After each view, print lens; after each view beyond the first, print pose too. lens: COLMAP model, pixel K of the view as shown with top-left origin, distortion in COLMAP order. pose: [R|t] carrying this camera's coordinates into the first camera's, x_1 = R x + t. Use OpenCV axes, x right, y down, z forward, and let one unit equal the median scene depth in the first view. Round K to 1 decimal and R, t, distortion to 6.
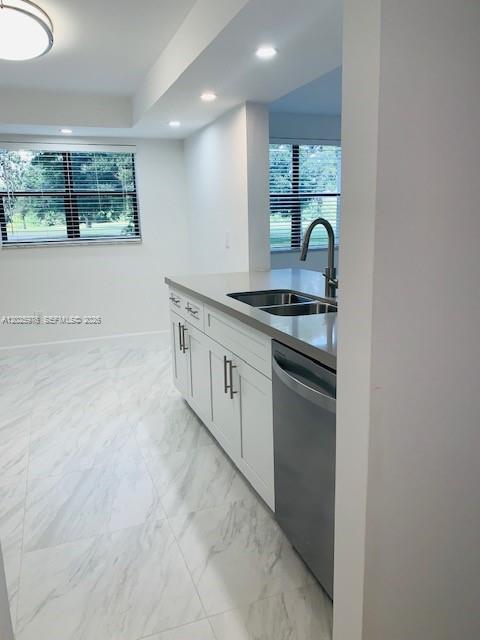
lens RADIAL K [[496.2, 0, 239.8], [0, 496.2, 318.7], [0, 0, 1]] dist [0.034626, -0.034865]
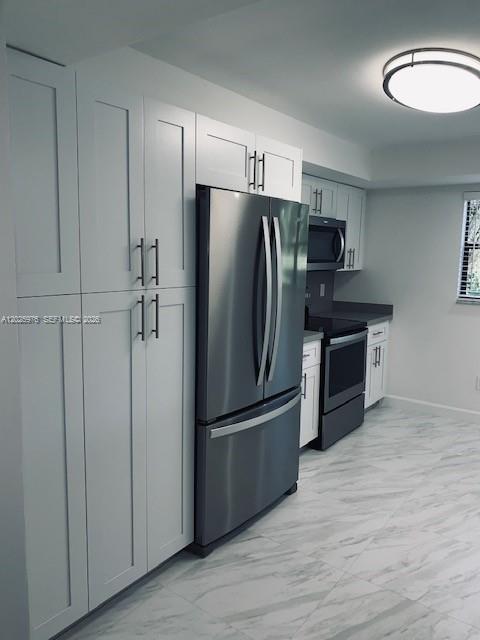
lens RADIAL K [[496.2, 0, 237.9], [0, 496.2, 317.5], [0, 0, 1]] dist [0.034626, -0.034865]
pose [[0.532403, 0.148525, -0.833359, 0.141071], [-0.198480, 0.978945, 0.047670, -0.117130], [0.822893, 0.140026, 0.550672, 0.231227]]
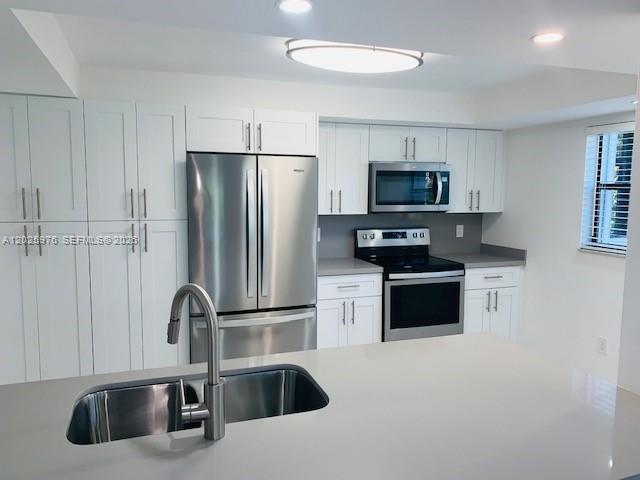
lens RADIAL K [[496.2, 0, 315.9], [0, 496.2, 235.4], [0, 0, 1]] dist [0.034626, -0.034865]
pose [[-0.047245, 0.124394, -0.991108, 0.566382], [-0.202371, 0.970447, 0.131447, -0.287066], [0.978169, 0.206782, -0.020675, 0.904268]]
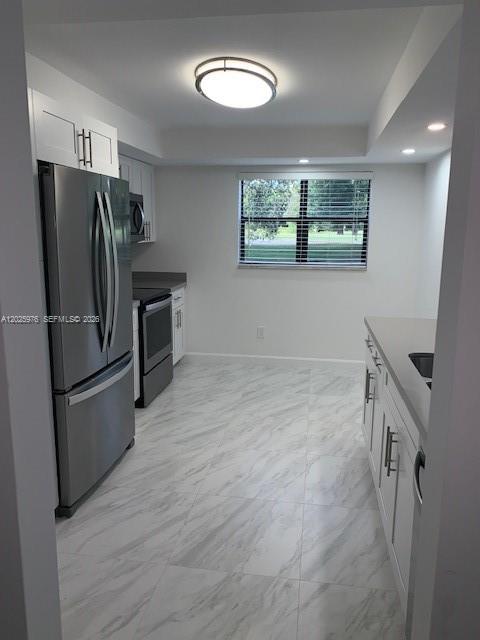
lens RADIAL K [[496.2, 0, 238.5], [0, 496.2, 319.7], [0, 0, 1]] dist [0.034626, -0.034865]
pose [[0.864911, 0.128647, -0.485159, 0.119643], [-0.131586, 0.990904, 0.028170, -0.085966], [0.484370, 0.039476, 0.873972, 0.055203]]
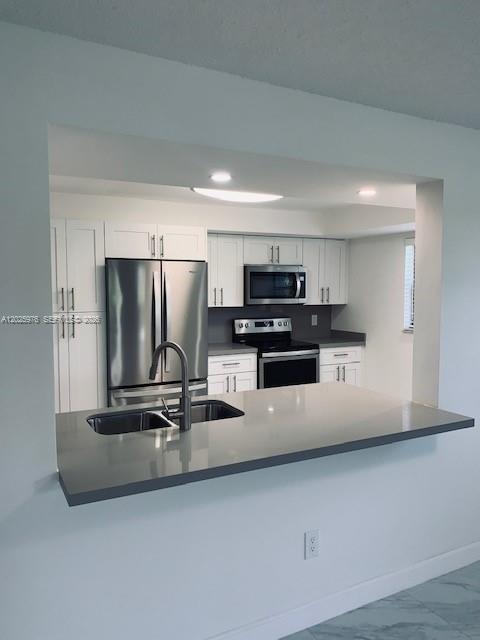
lens RADIAL K [[496.2, 0, 241.0], [0, 496.2, 317.7], [0, 0, 1]] dist [0.034626, -0.034865]
pose [[0.096664, 0.090593, -0.991186, 0.899443], [-0.198232, 0.977651, 0.070024, -0.273077], [0.975377, 0.189715, 0.112462, 0.808578]]
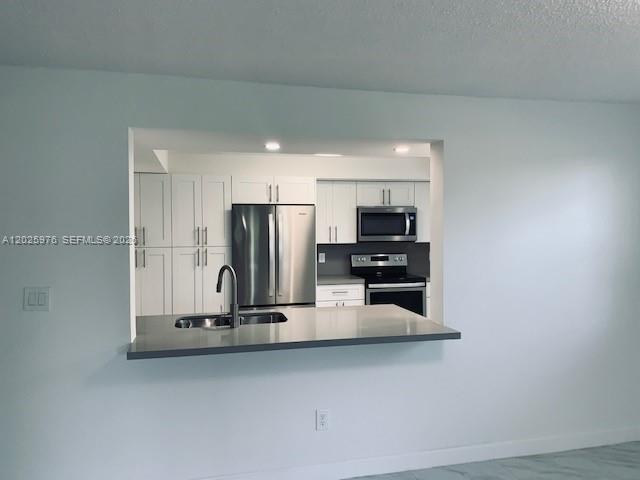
lens RADIAL K [[496.2, 0, 315.4], [0, 496.2, 238.9], [0, 0, 1]] dist [0.034626, -0.034865]
pose [[-0.153161, 0.055695, -0.986631, 1.165839], [-0.184986, 0.979146, 0.083989, -0.344927], [0.970733, 0.195377, -0.139664, 1.122403]]
